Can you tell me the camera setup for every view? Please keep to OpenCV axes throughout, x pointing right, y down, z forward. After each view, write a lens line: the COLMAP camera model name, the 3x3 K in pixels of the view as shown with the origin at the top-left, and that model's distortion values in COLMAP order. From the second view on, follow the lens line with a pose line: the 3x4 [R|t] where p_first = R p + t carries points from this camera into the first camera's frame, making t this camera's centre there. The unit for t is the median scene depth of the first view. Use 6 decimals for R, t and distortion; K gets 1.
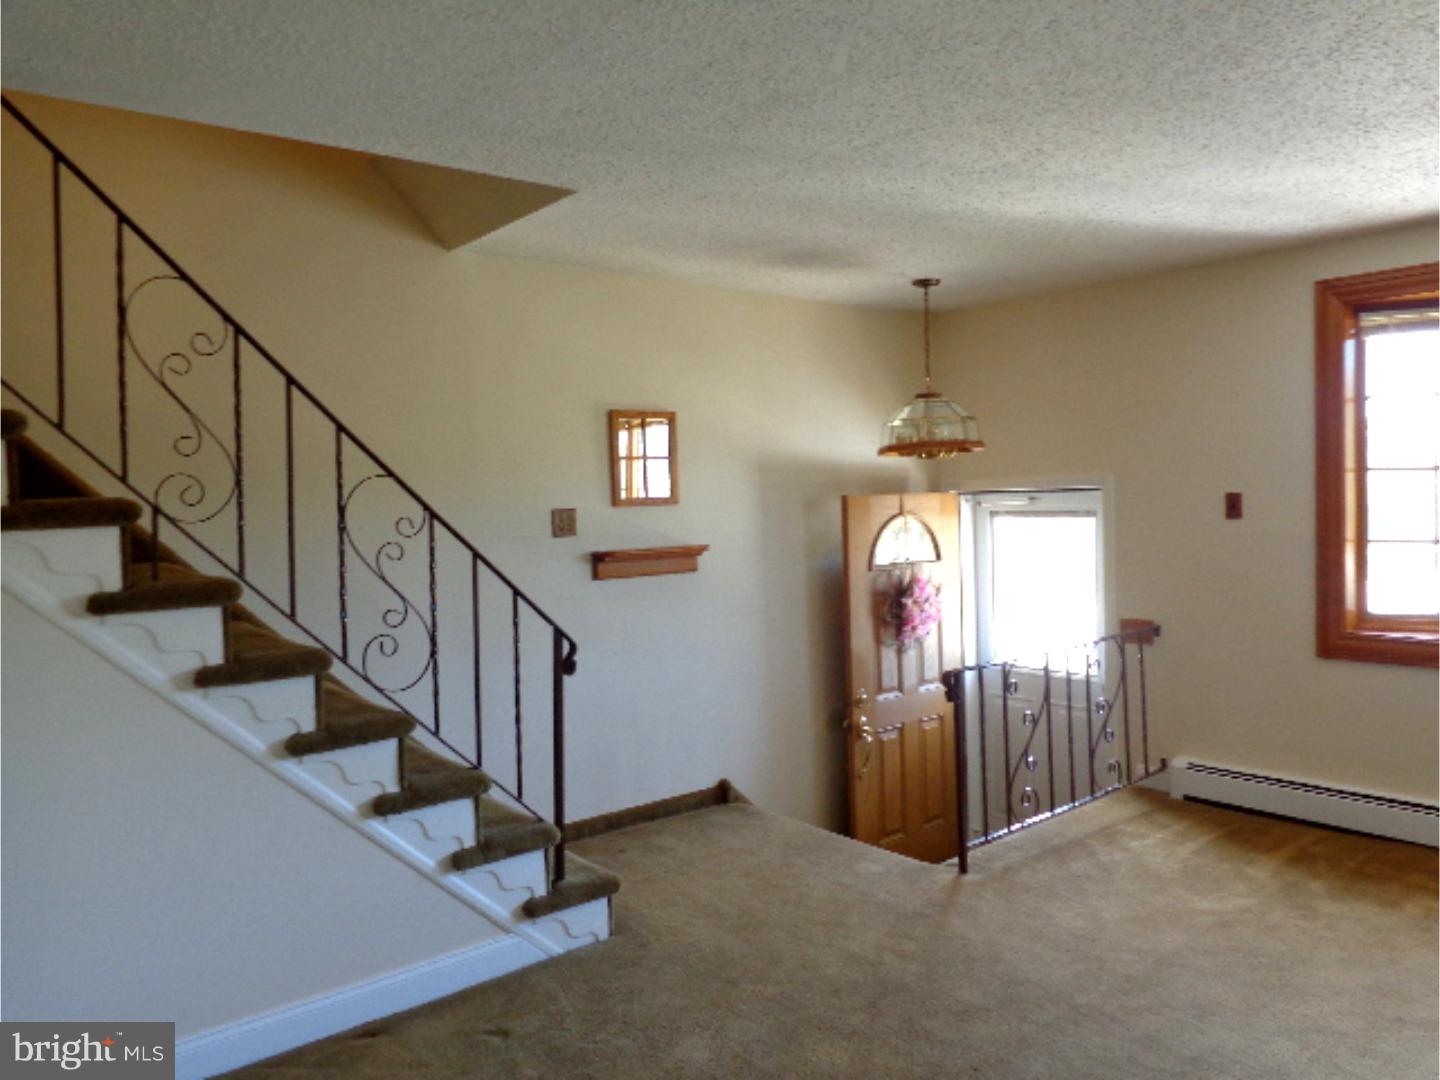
lens RADIAL K [[1052.8, 0, 721.3], [0, 1052.8, 540.3], [0, 0, 1]] dist [-0.006116, 0.001319]
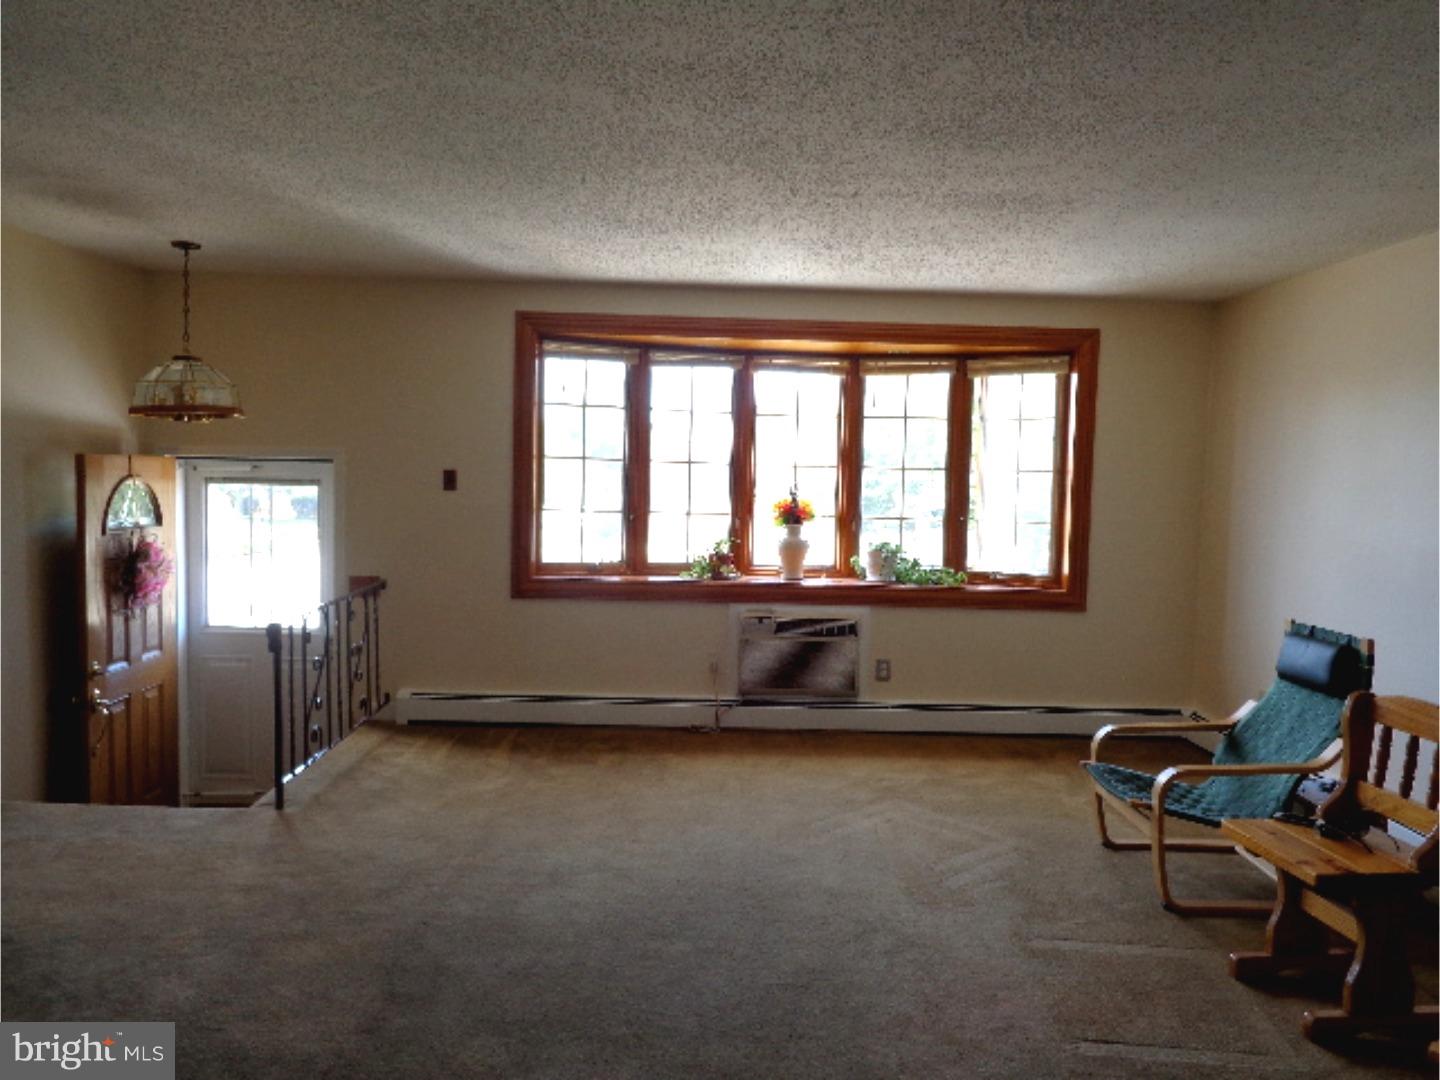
lens RADIAL K [[1052.8, 0, 720.2], [0, 1052.8, 540.0], [0, 0, 1]] dist [-0.006116, 0.001319]
pose [[0.627512, -0.007047, 0.778575, -0.294922], [-0.010437, 0.999793, 0.017461, 0.013461], [-0.778537, -0.019083, 0.627308, -0.027869]]
